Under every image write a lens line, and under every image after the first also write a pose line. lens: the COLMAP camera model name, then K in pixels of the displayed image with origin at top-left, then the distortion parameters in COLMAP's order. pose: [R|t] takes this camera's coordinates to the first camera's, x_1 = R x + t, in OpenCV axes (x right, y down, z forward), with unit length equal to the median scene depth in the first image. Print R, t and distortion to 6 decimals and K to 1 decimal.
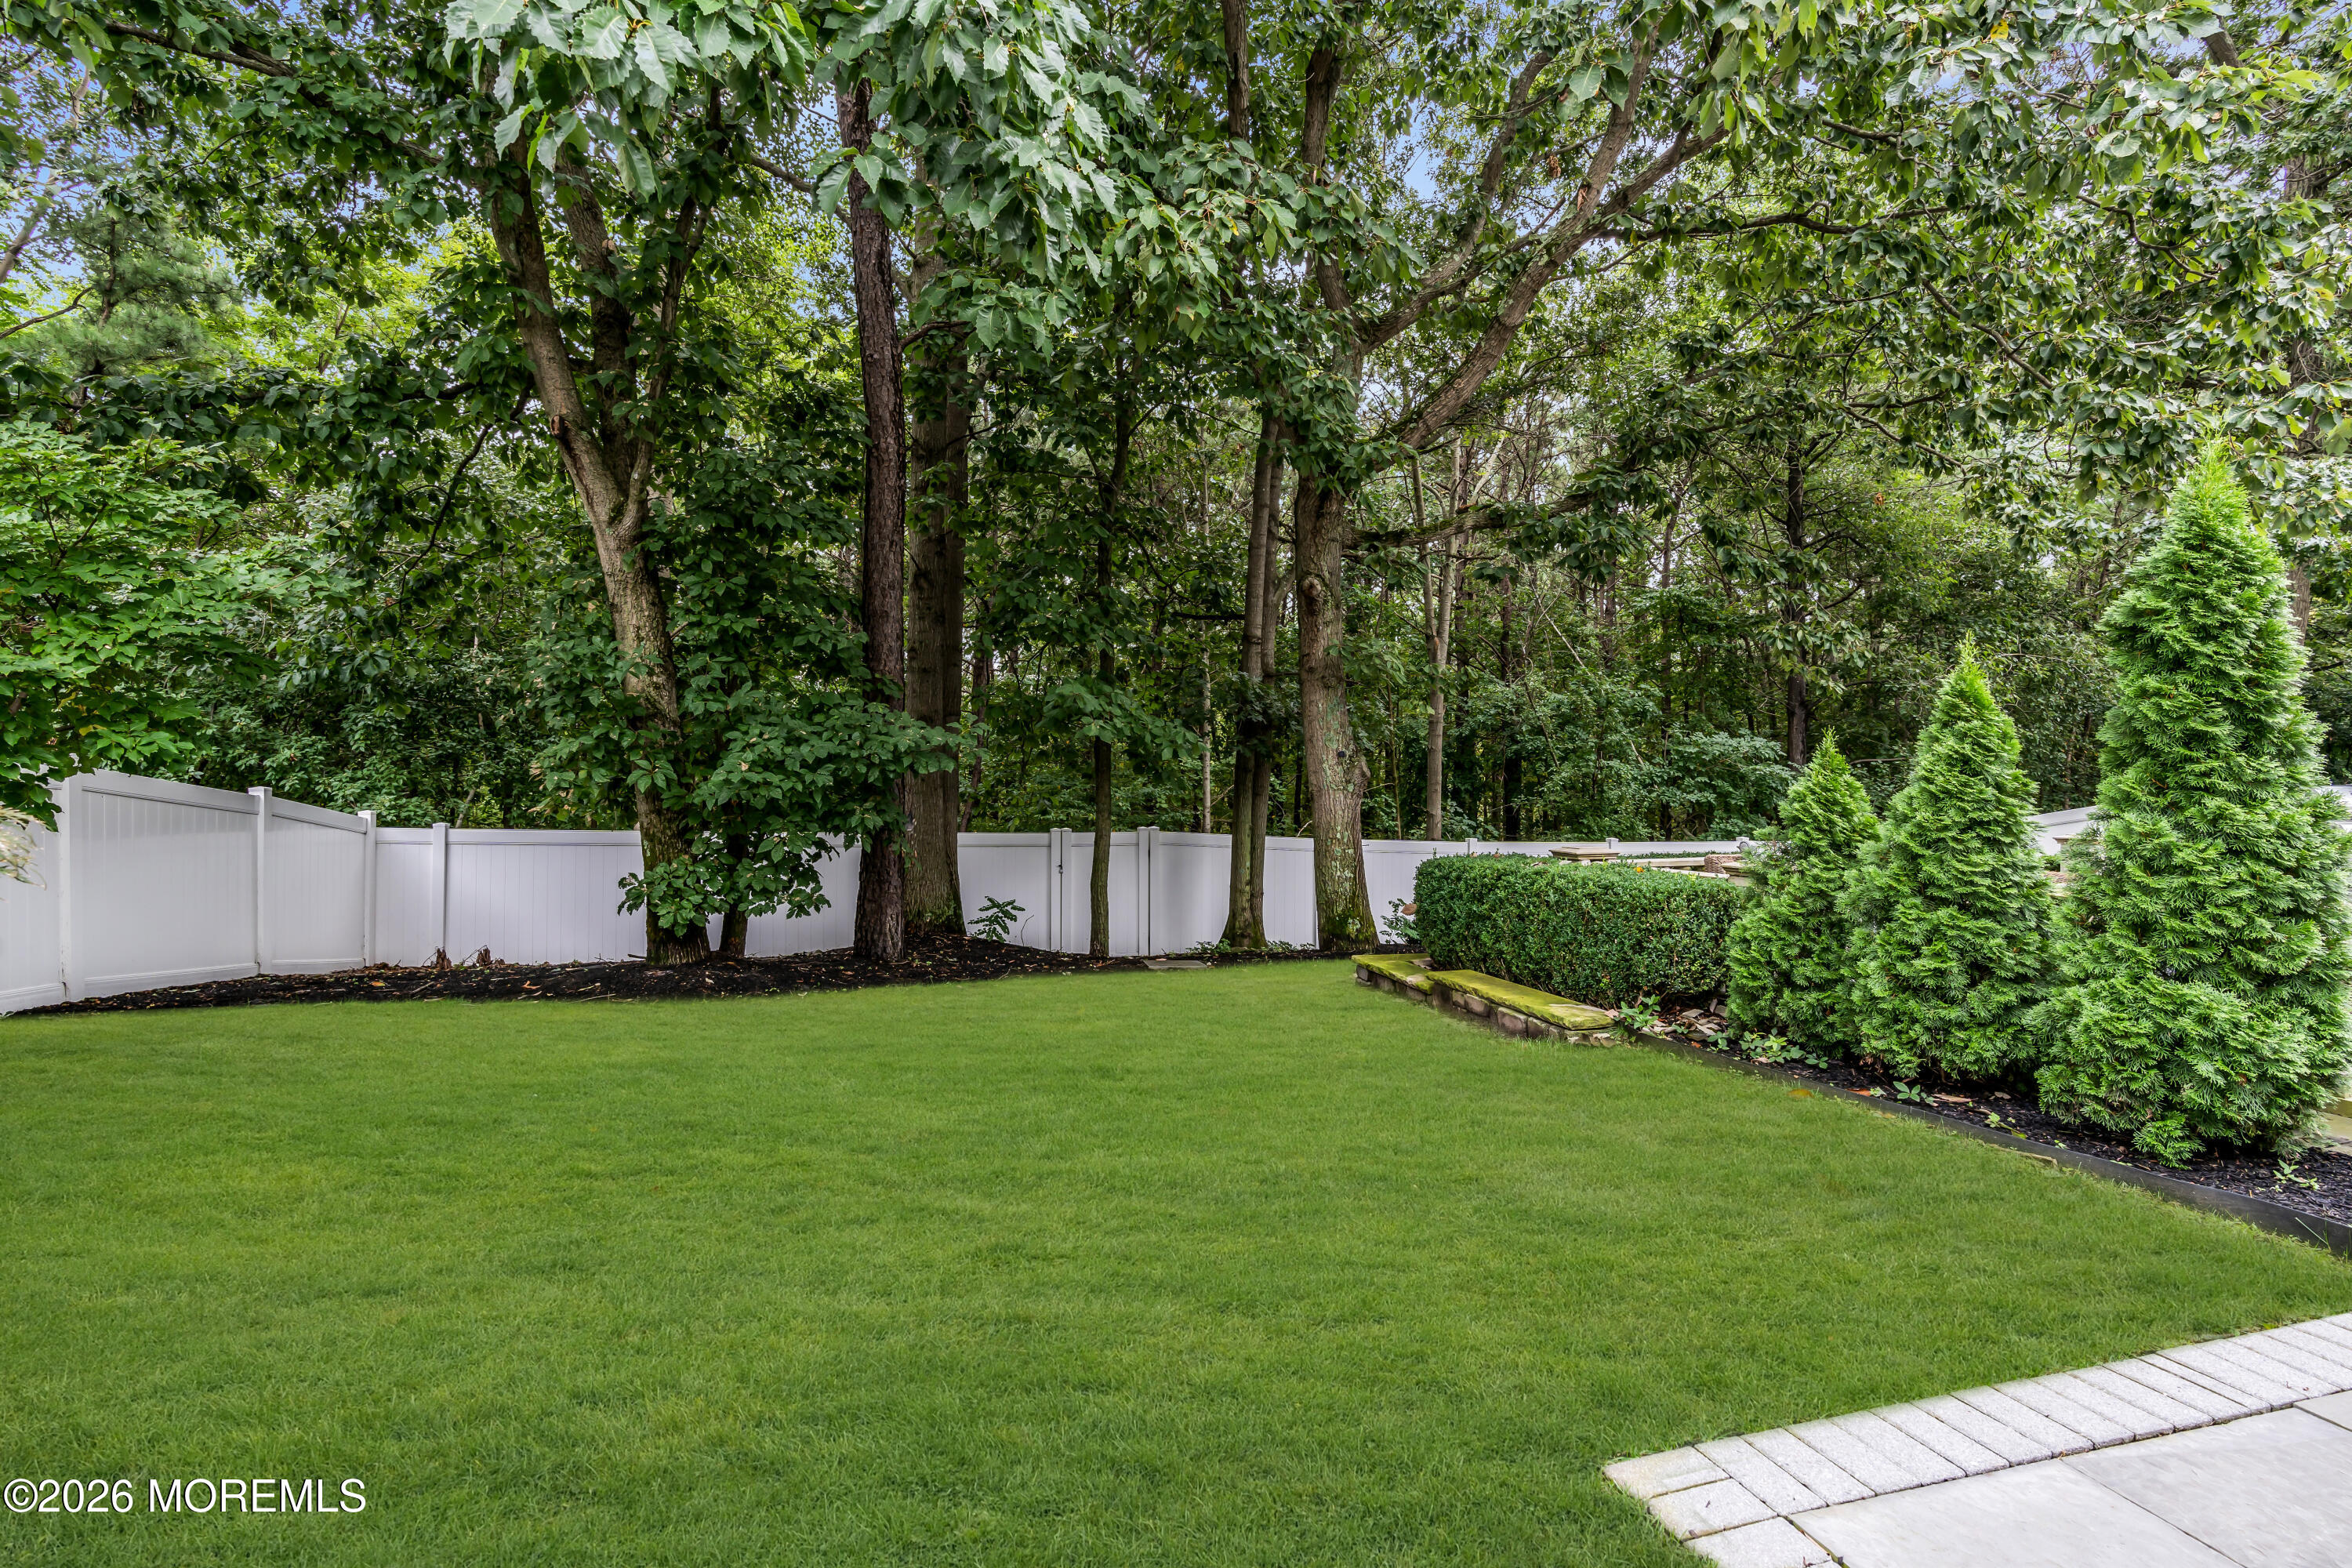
lens RADIAL K [[1033.7, 0, 1184.2], [0, 1033.7, 778.7], [0, 0, 1]] dist [-0.012937, 0.006035]
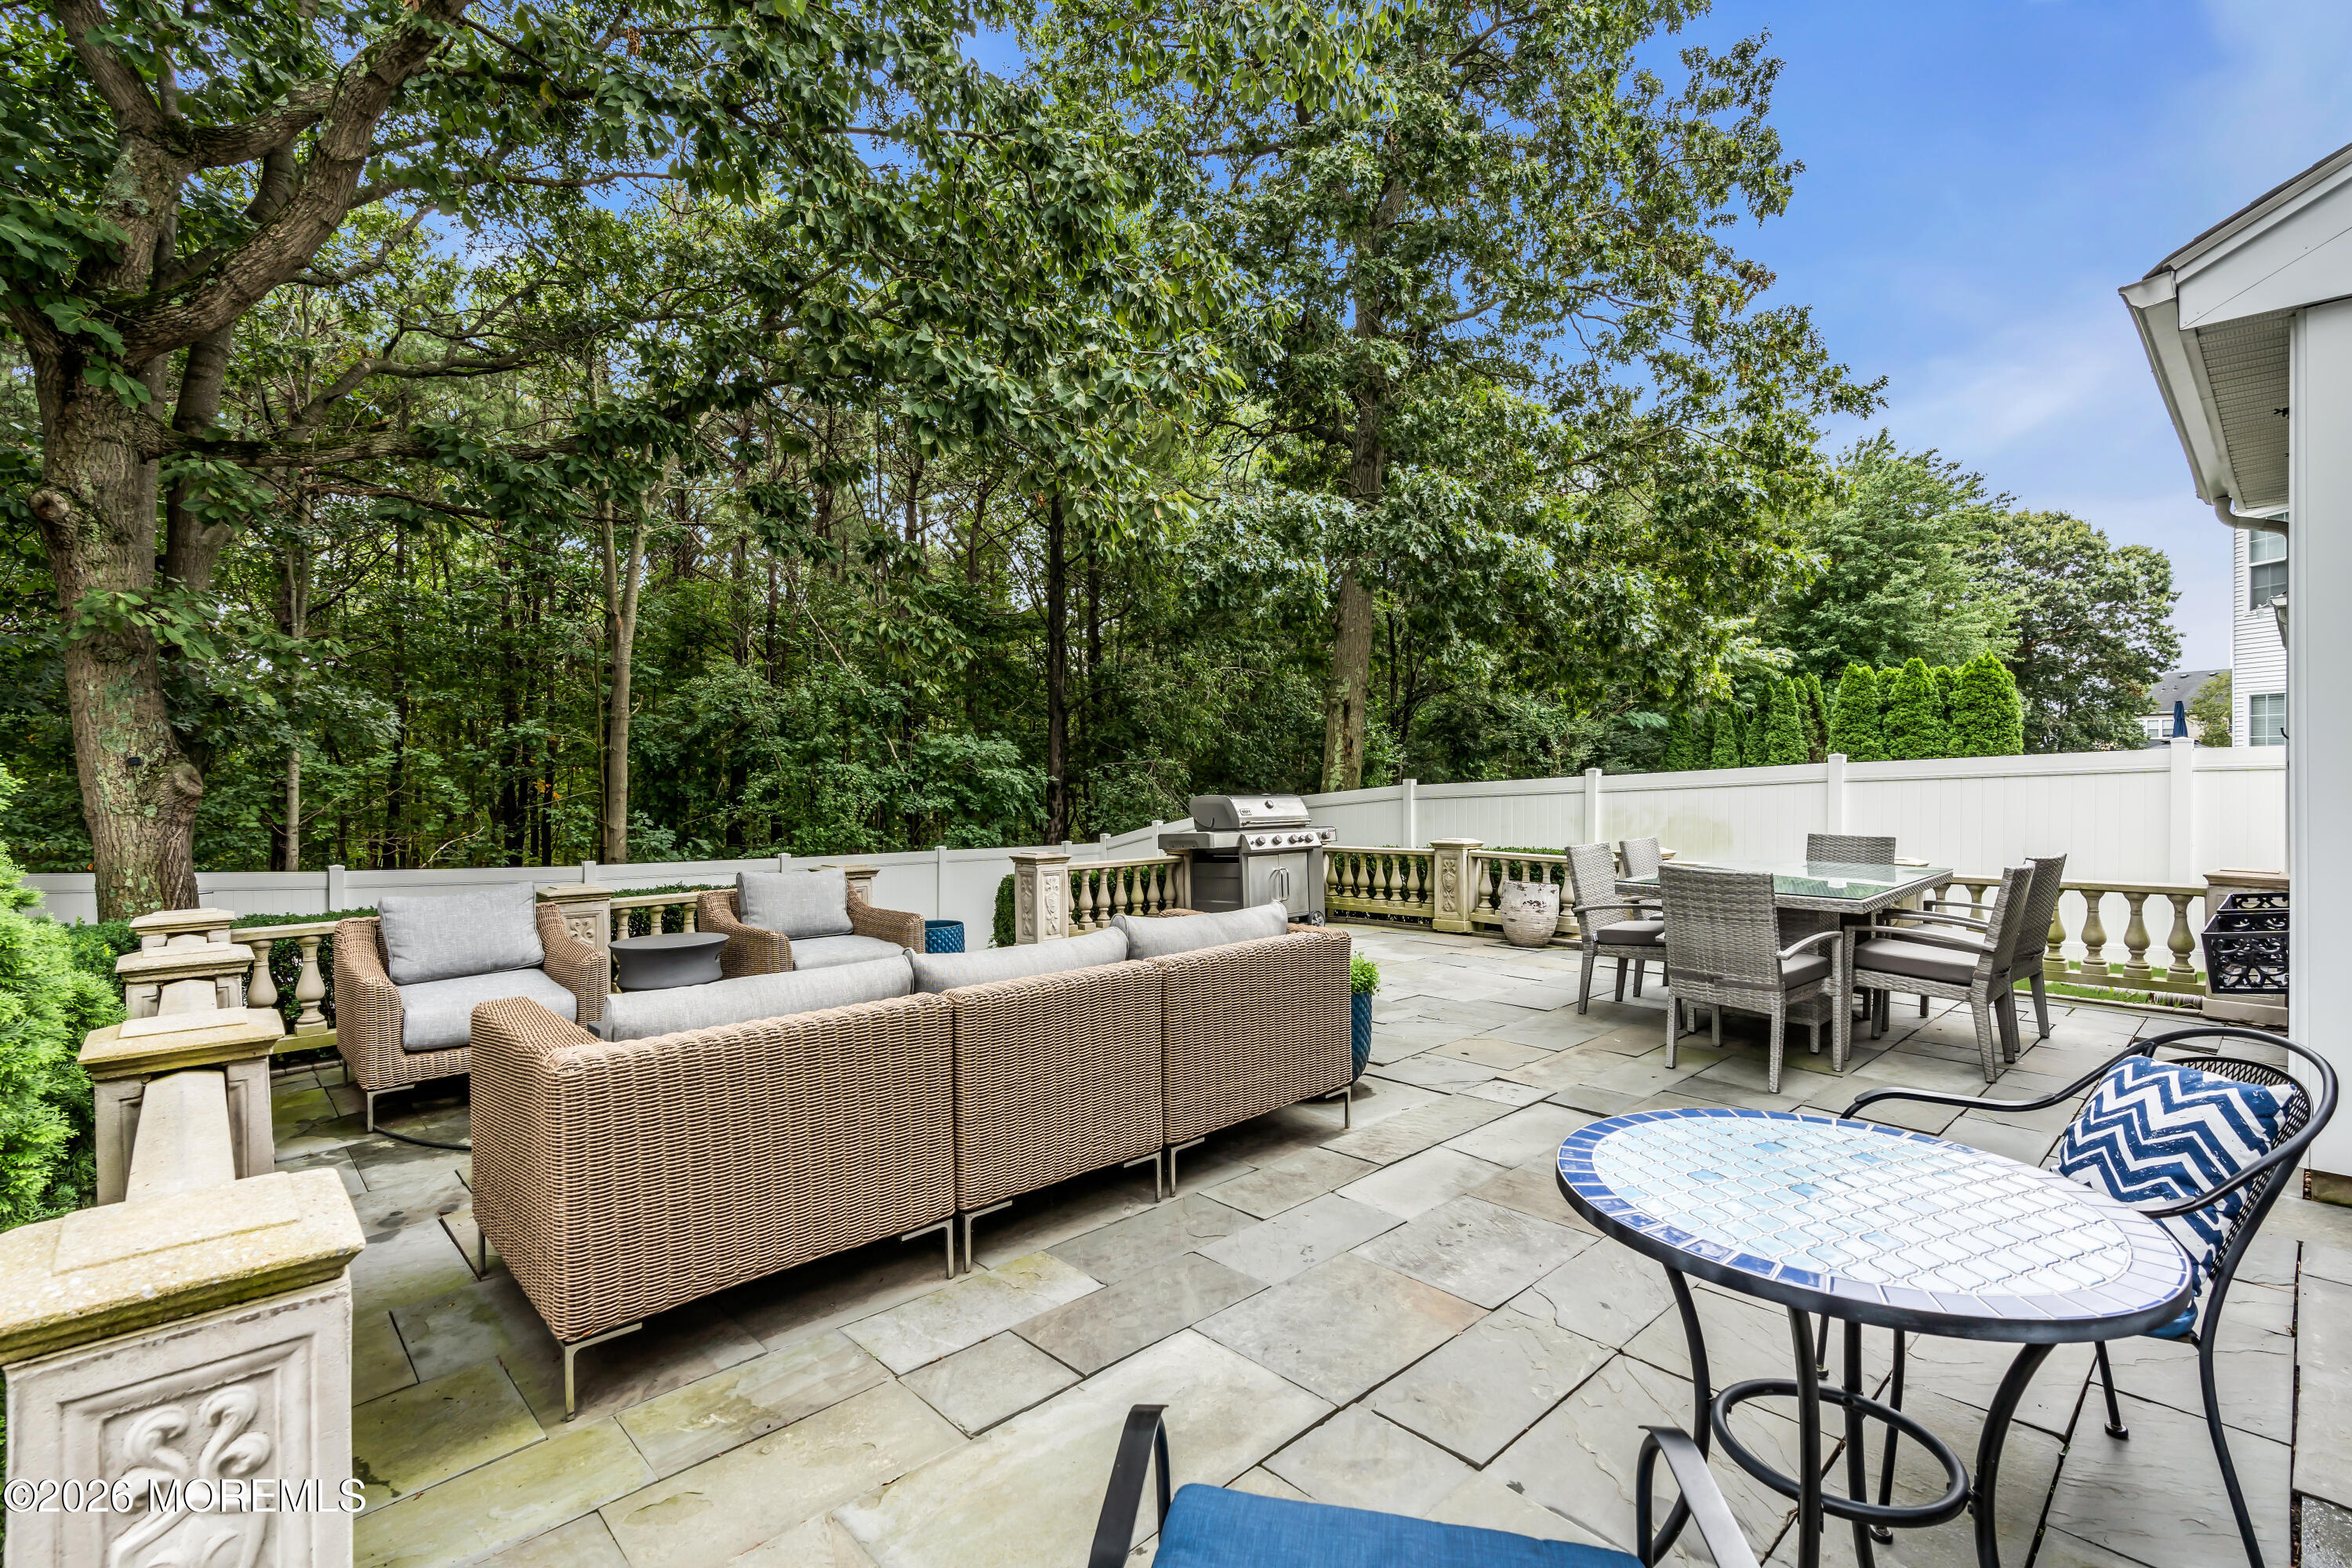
lens RADIAL K [[1056.4, 0, 1175.6], [0, 1056.4, 778.6], [0, 0, 1]] dist [-0.010453, 0.003798]
pose [[0.883148, -0.005889, 0.469057, 0.422770], [0.005159, 0.999983, 0.002842, -0.010958], [-0.469065, -0.000090, 0.883163, 0.080402]]
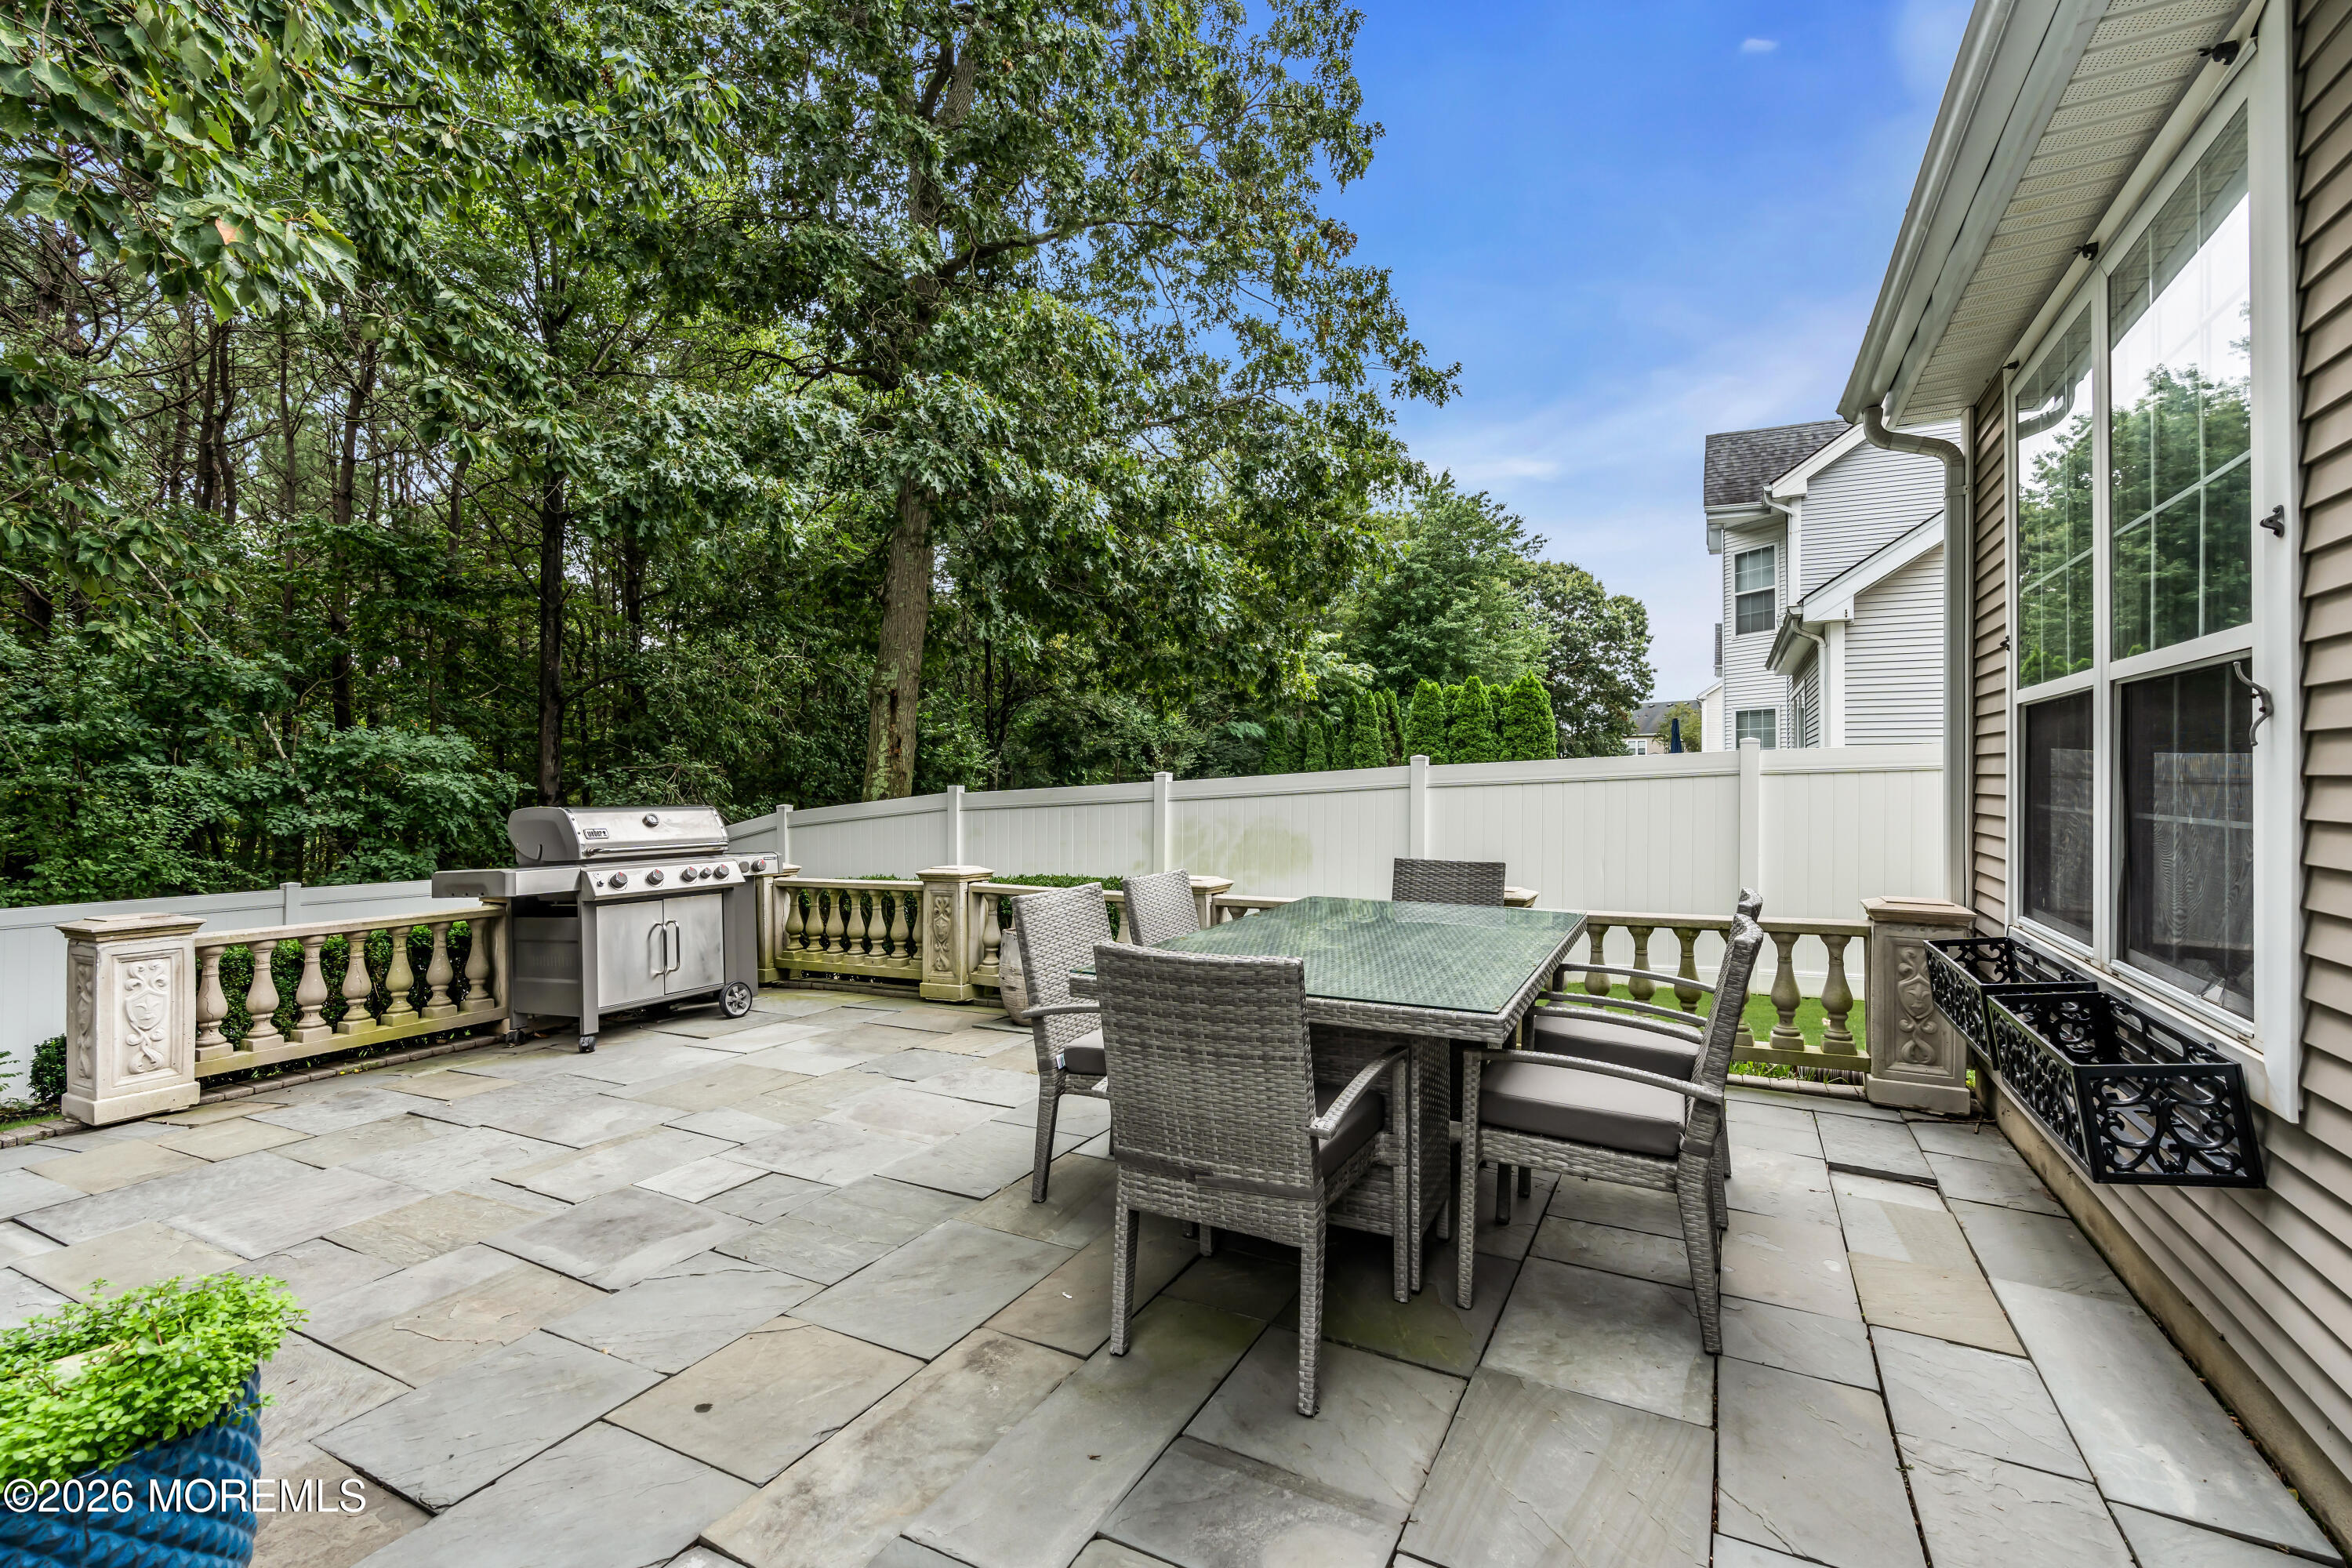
lens RADIAL K [[1056.4, 0, 1175.6], [0, 1056.4, 778.6], [0, 0, 1]] dist [-0.010453, 0.003798]
pose [[0.672632, 0.001380, 0.739975, 0.657136], [0.003830, 0.999978, -0.005346, -0.005576], [-0.739967, 0.006430, 0.672613, 0.225220]]
